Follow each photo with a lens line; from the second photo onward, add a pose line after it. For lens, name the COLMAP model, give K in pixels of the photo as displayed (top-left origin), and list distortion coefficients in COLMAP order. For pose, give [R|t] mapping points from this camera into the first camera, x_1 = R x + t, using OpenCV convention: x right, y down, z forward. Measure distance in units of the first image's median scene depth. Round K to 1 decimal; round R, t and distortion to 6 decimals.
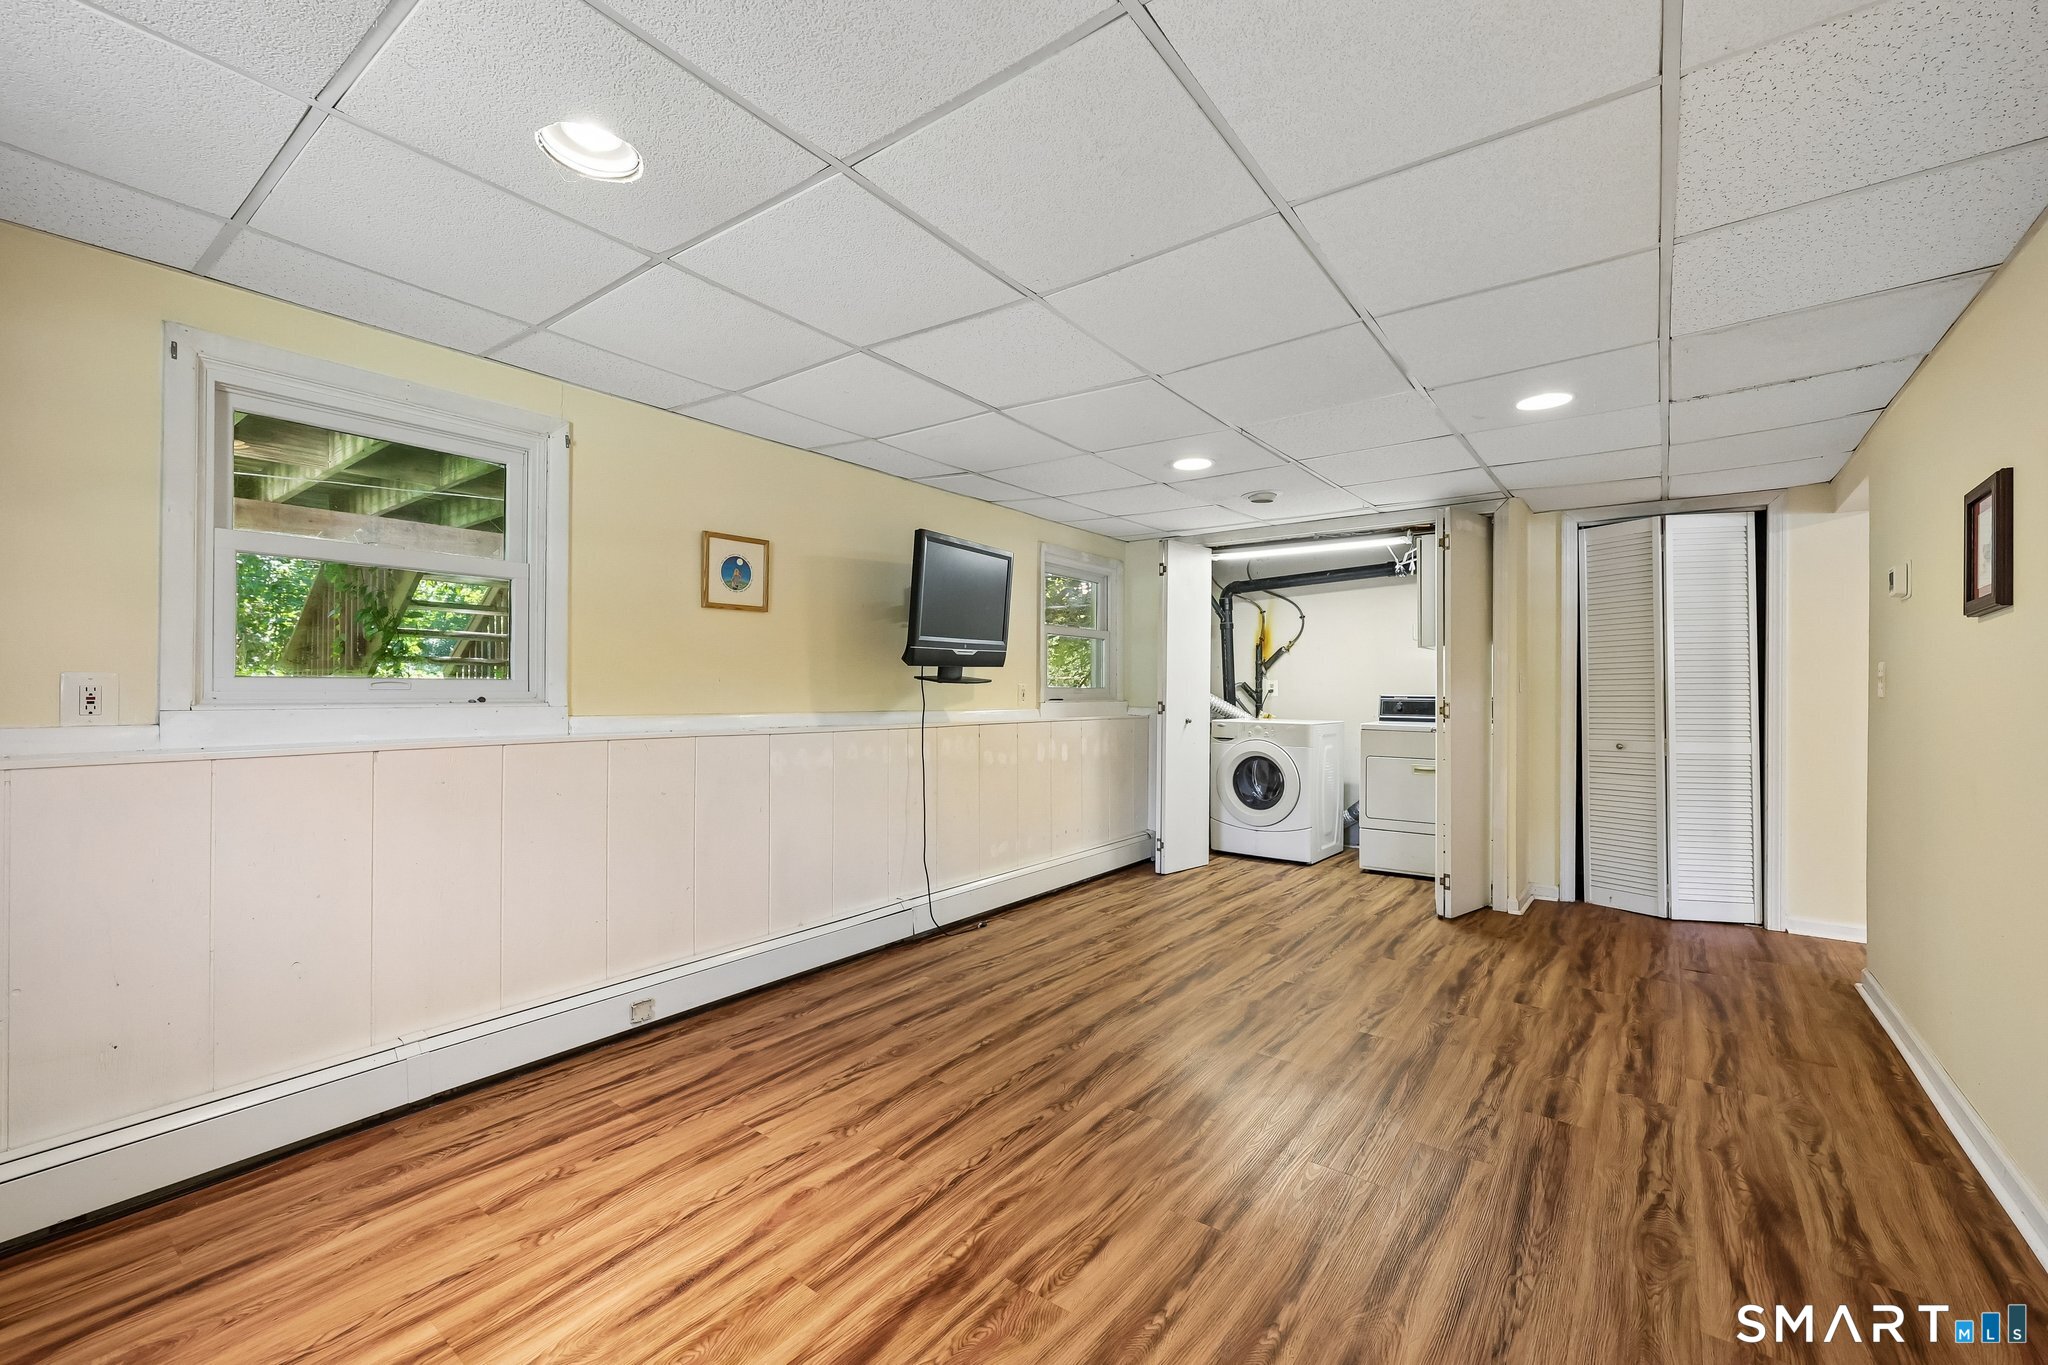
lens RADIAL K [[823.9, 0, 1027.4], [0, 823.9, 689.4], [0, 0, 1]] dist [0.001488, -0.000900]
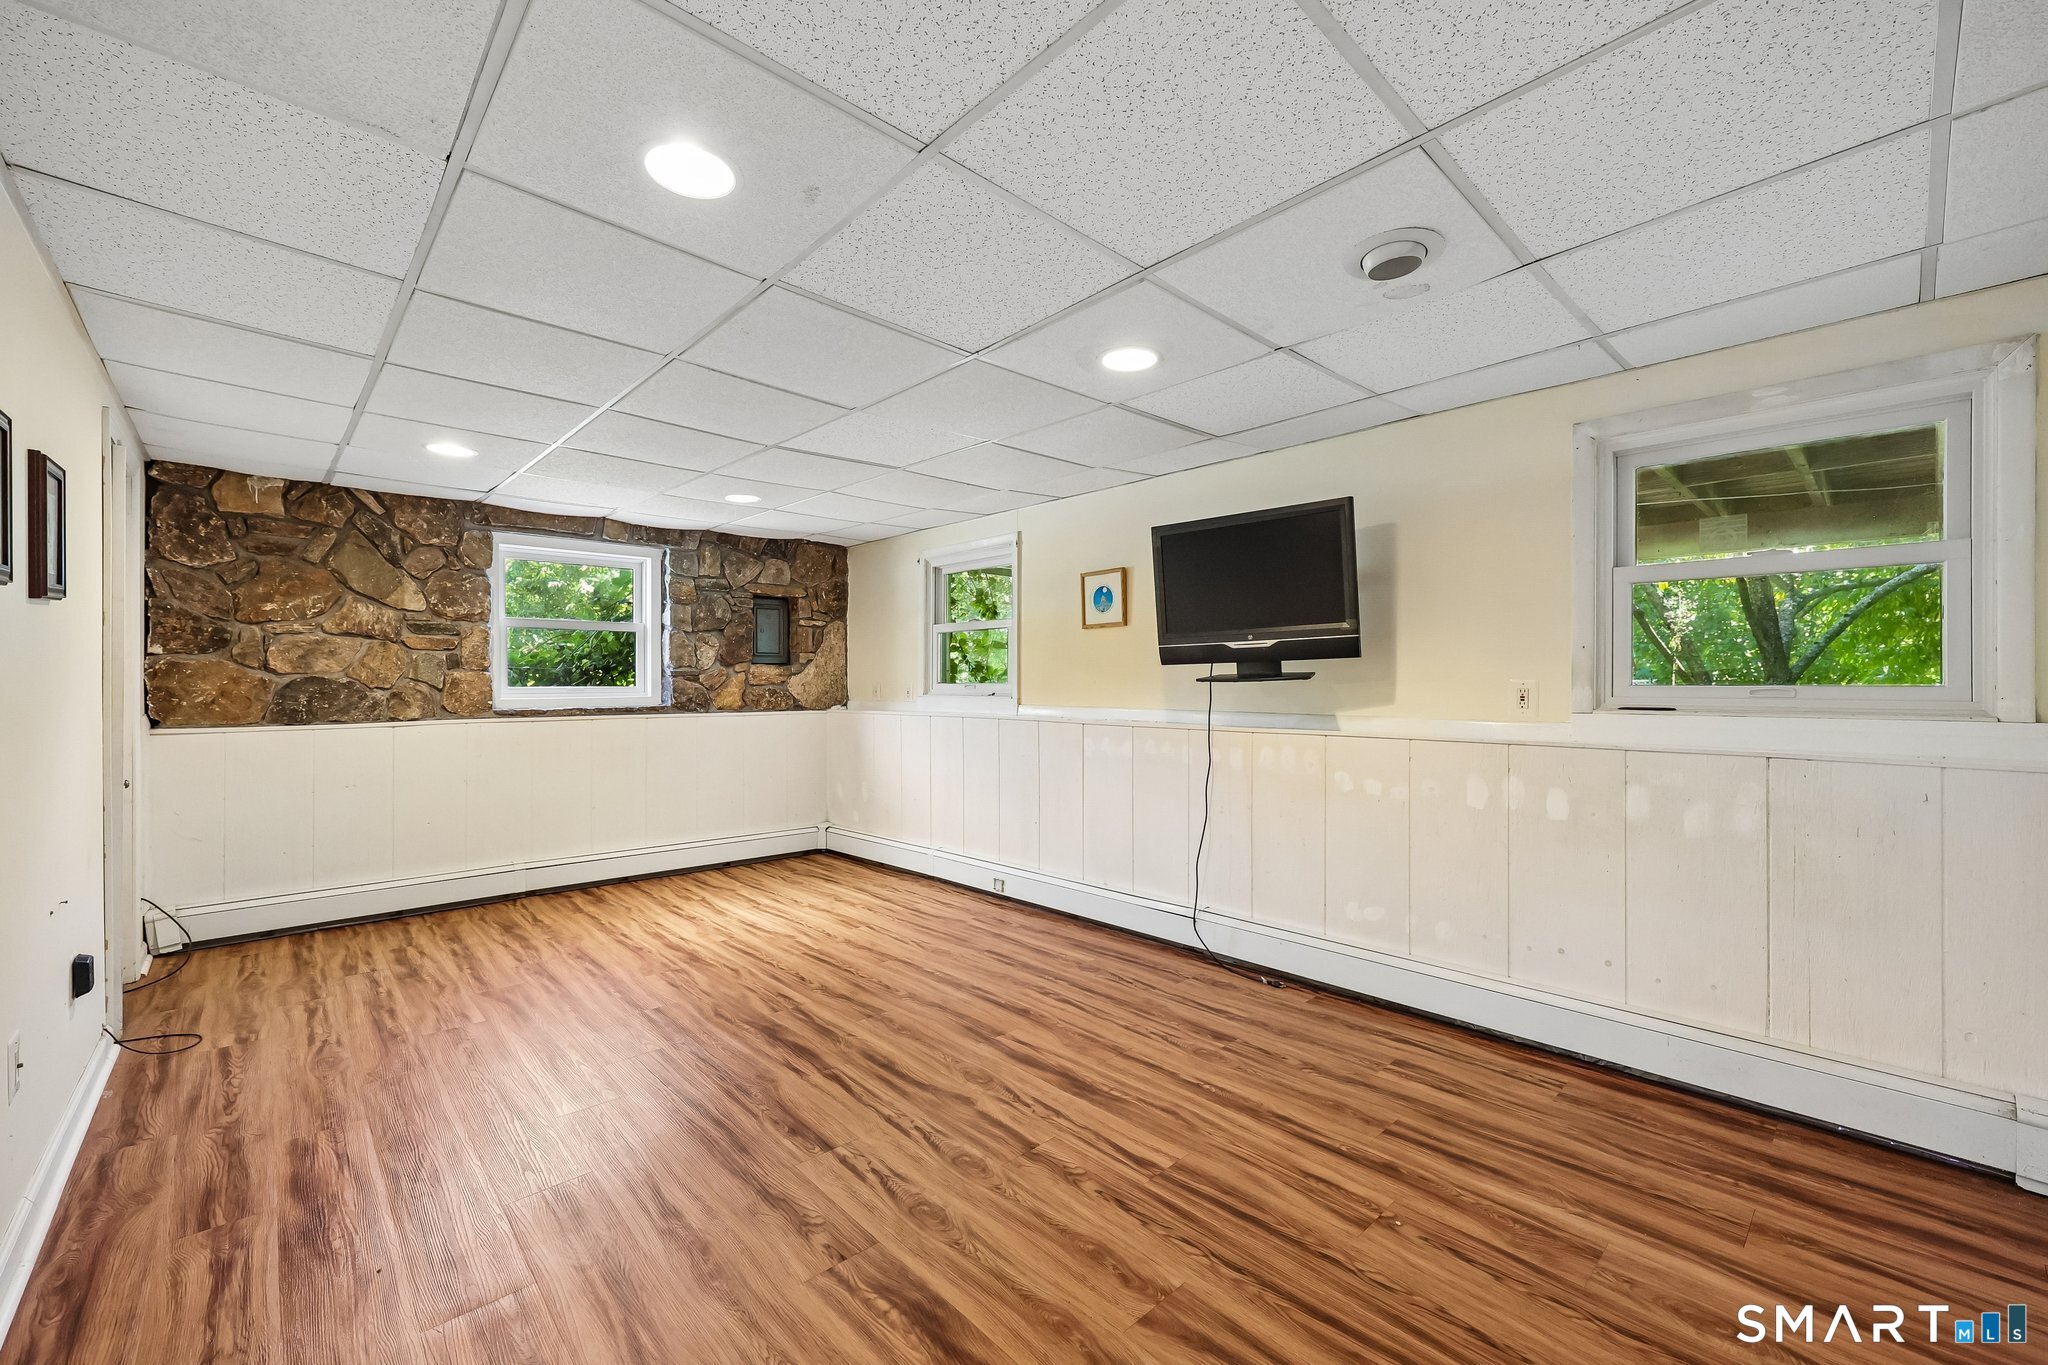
lens RADIAL K [[823.9, 0, 1024.0], [0, 823.9, 681.4], [0, 0, 1]] dist [0.001488, -0.000900]
pose [[-0.162126, -0.007619, -0.986741, 1.006515], [0.001076, 0.999968, -0.007898, -0.001568], [0.986770, -0.002342, -0.162112, 1.158033]]
